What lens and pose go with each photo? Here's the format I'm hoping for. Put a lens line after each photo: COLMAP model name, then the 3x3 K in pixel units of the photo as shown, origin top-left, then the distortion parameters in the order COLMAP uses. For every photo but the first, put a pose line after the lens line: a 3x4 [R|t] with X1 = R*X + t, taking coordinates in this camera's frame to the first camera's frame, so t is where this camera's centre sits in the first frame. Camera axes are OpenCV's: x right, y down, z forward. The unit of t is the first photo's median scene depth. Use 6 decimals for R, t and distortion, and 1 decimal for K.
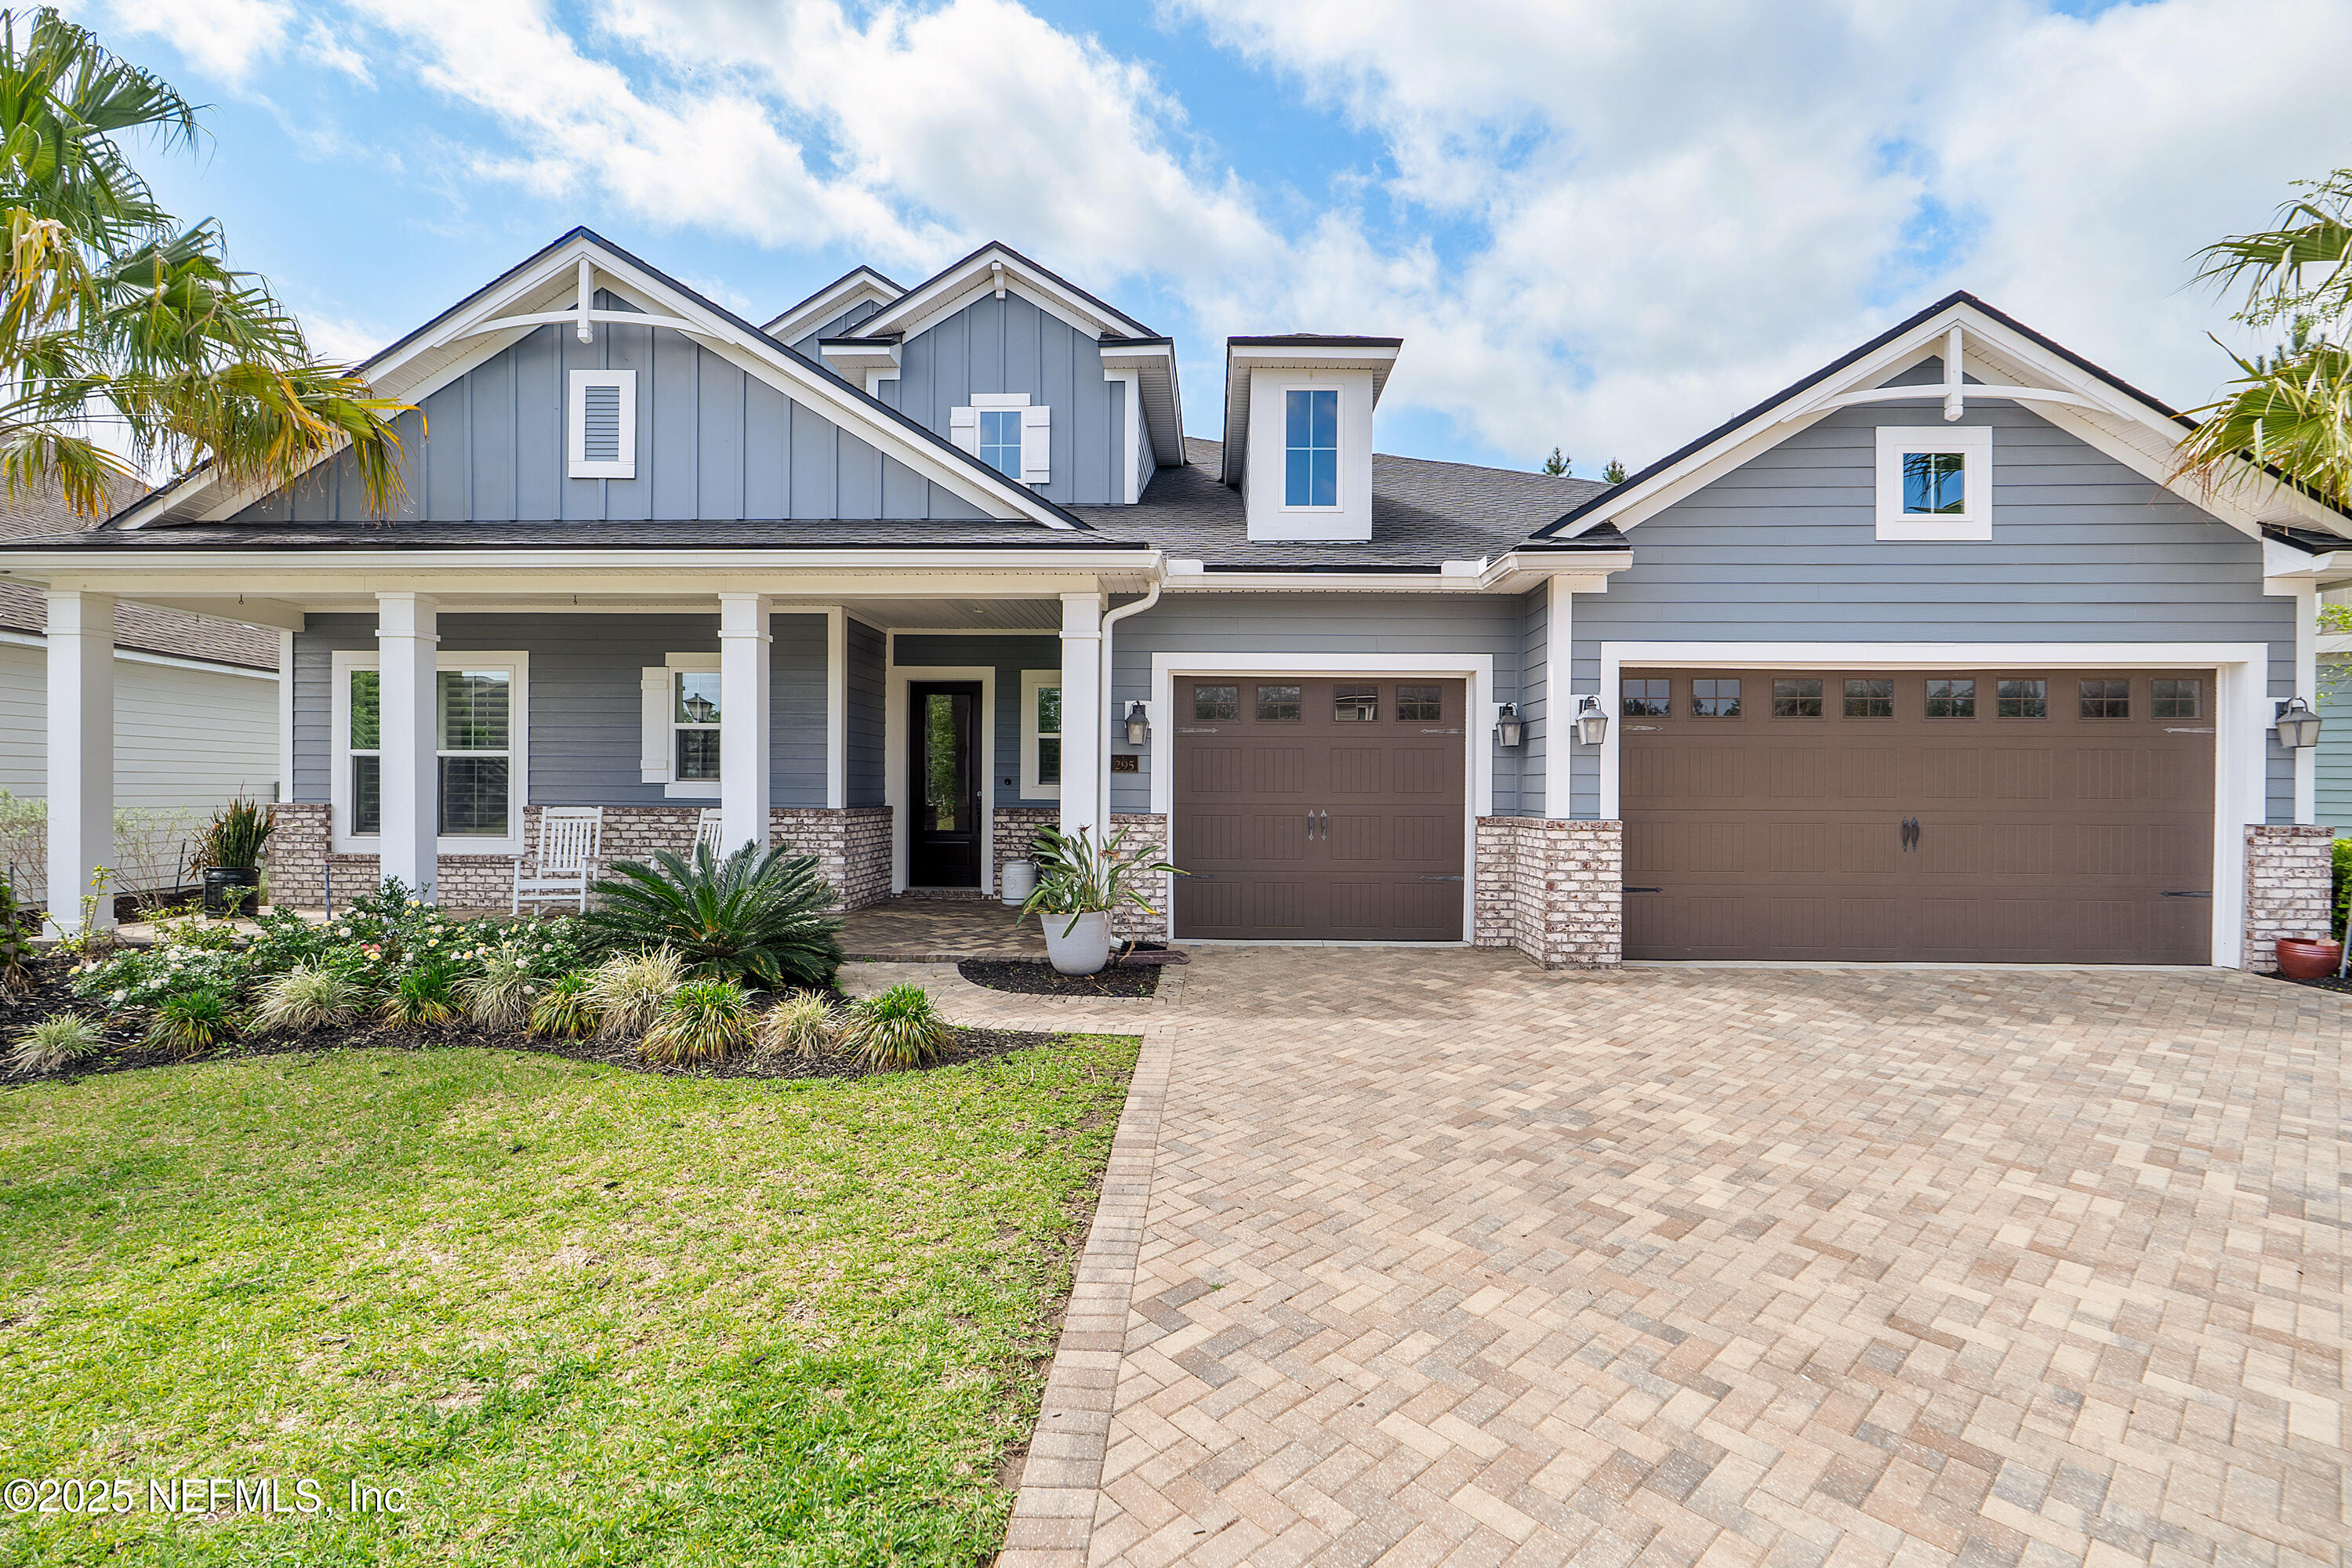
lens RADIAL K [[1078.9, 0, 1198.6], [0, 1078.9, 781.8], [0, 0, 1]] dist [-0.011940, 0.000133]
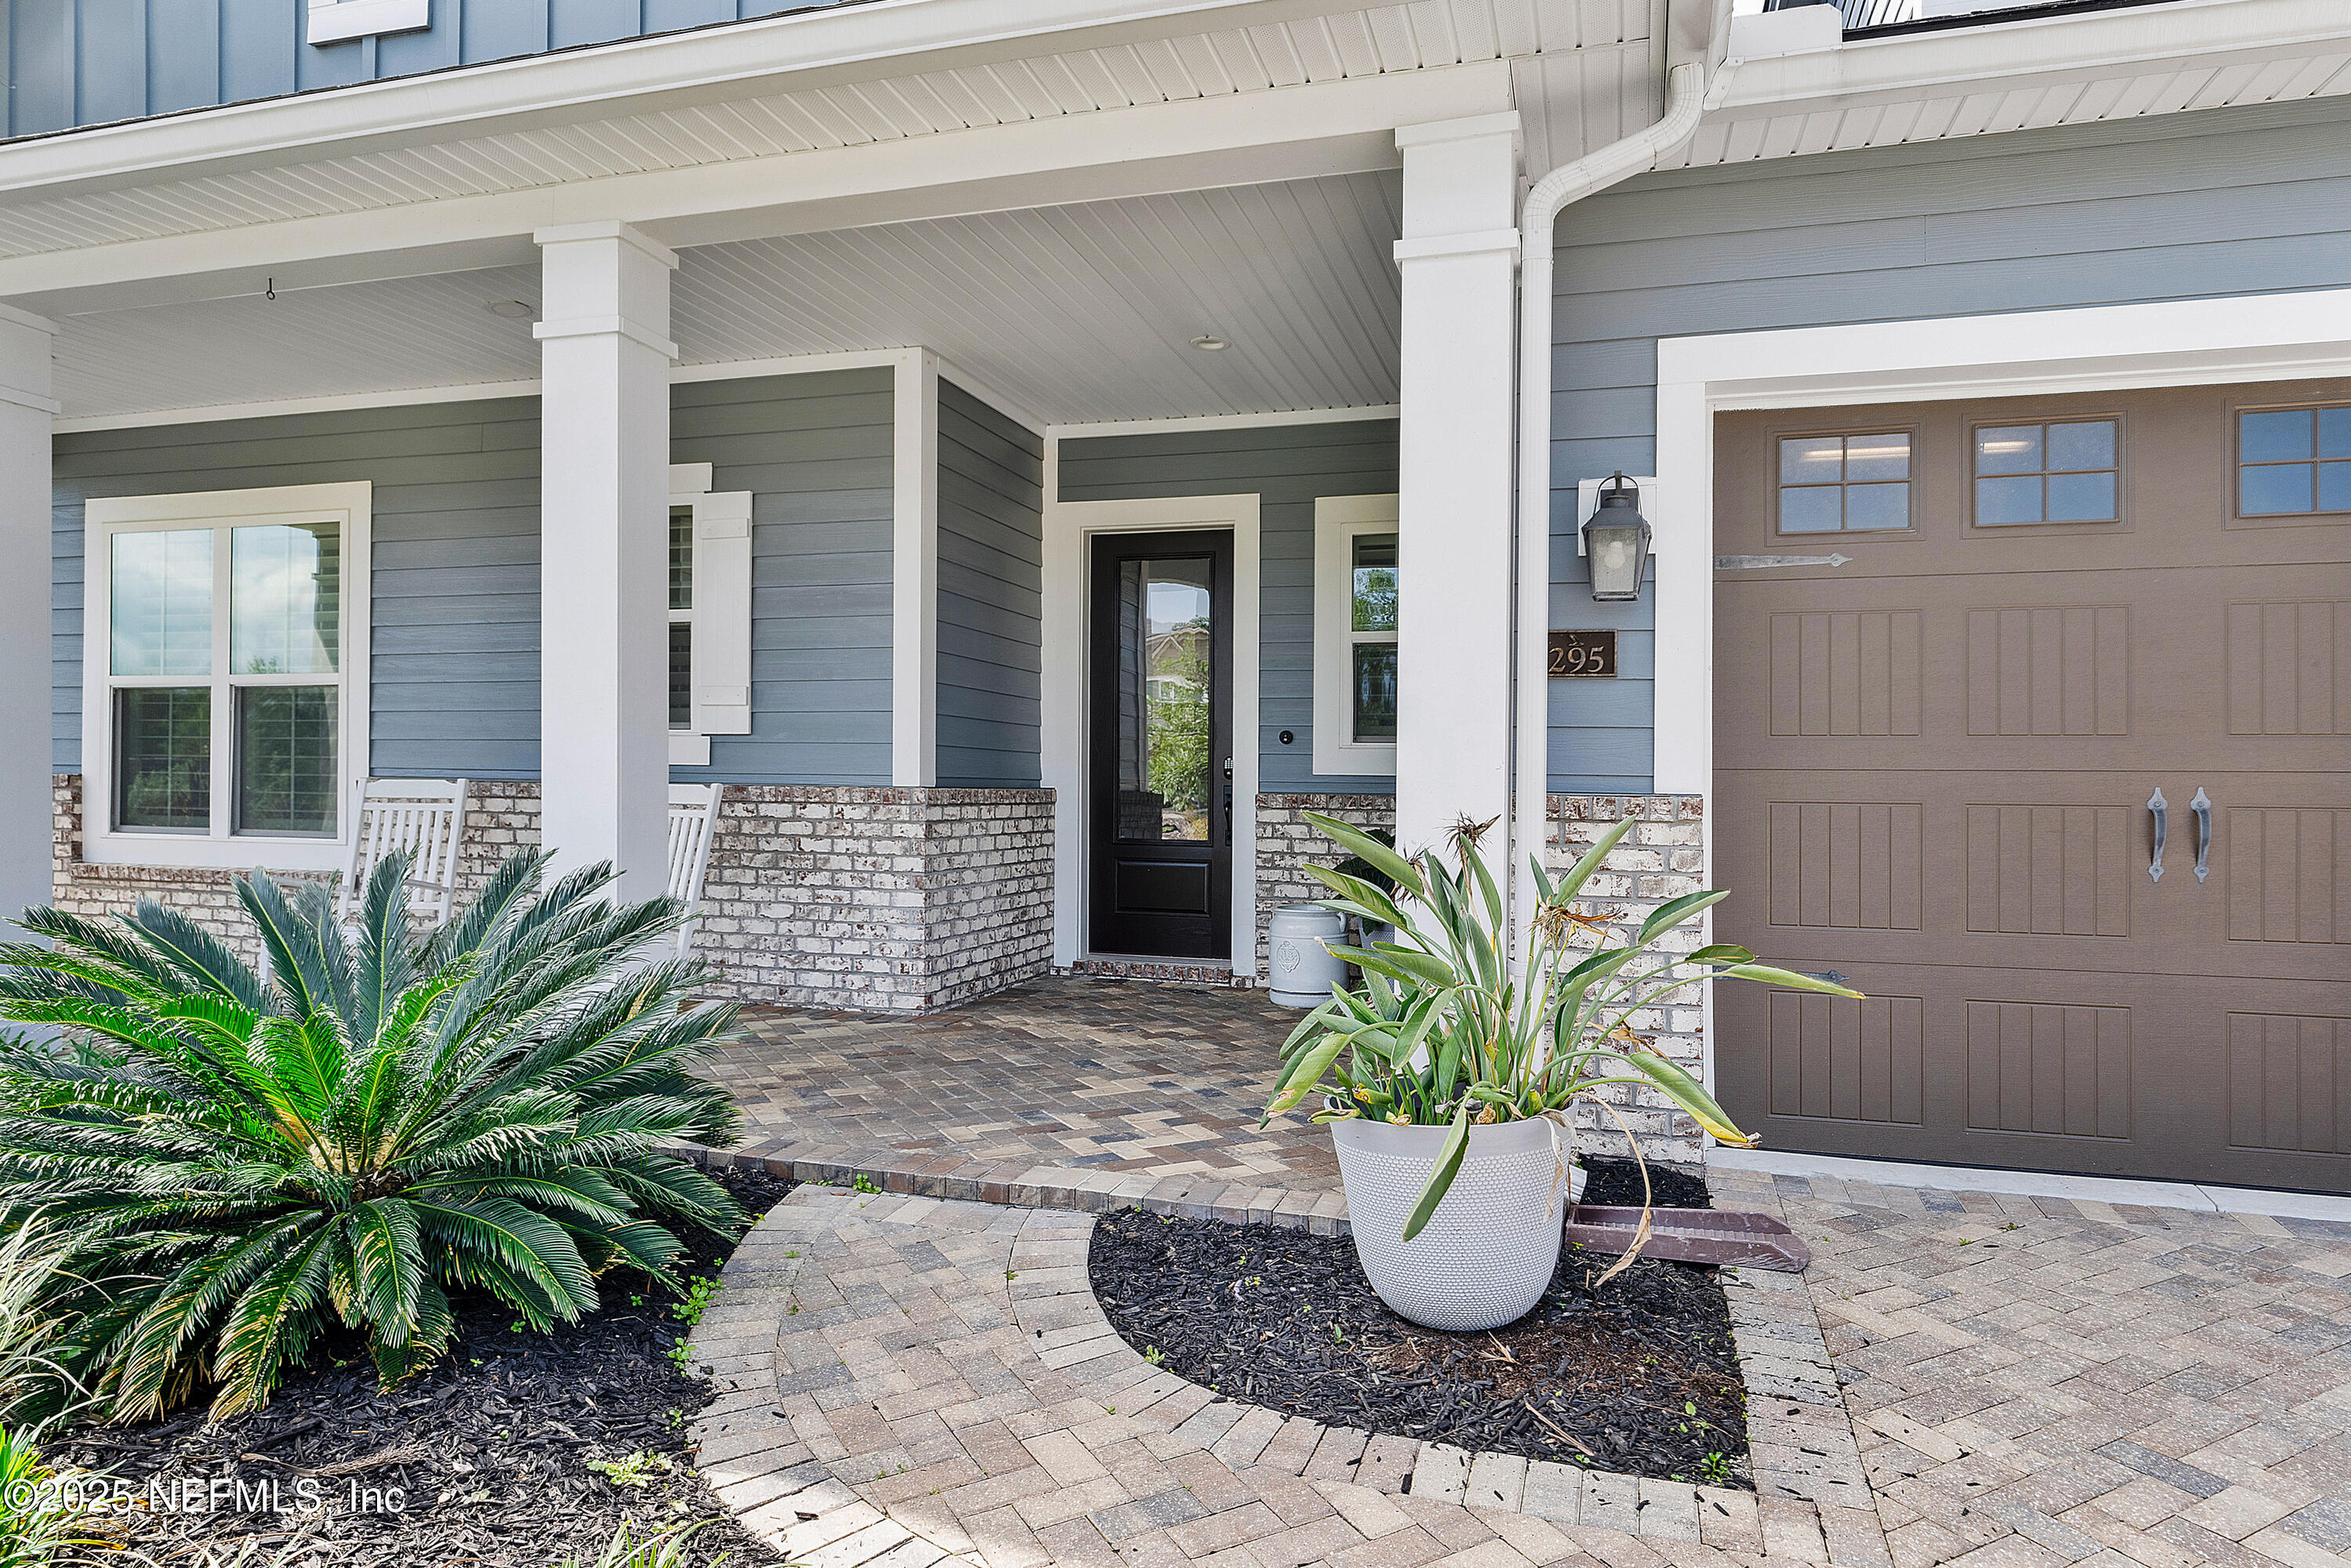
lens RADIAL K [[1462.0, 0, 1175.6], [0, 1462.0, 769.9], [0, 0, 1]] dist [-0.015998, -0.000247]
pose [[0.960898, 0.000971, -0.276901, -0.062921], [-0.003306, 0.999963, -0.007967, 0.025937], [0.276883, 0.008570, 0.960865, 0.501935]]
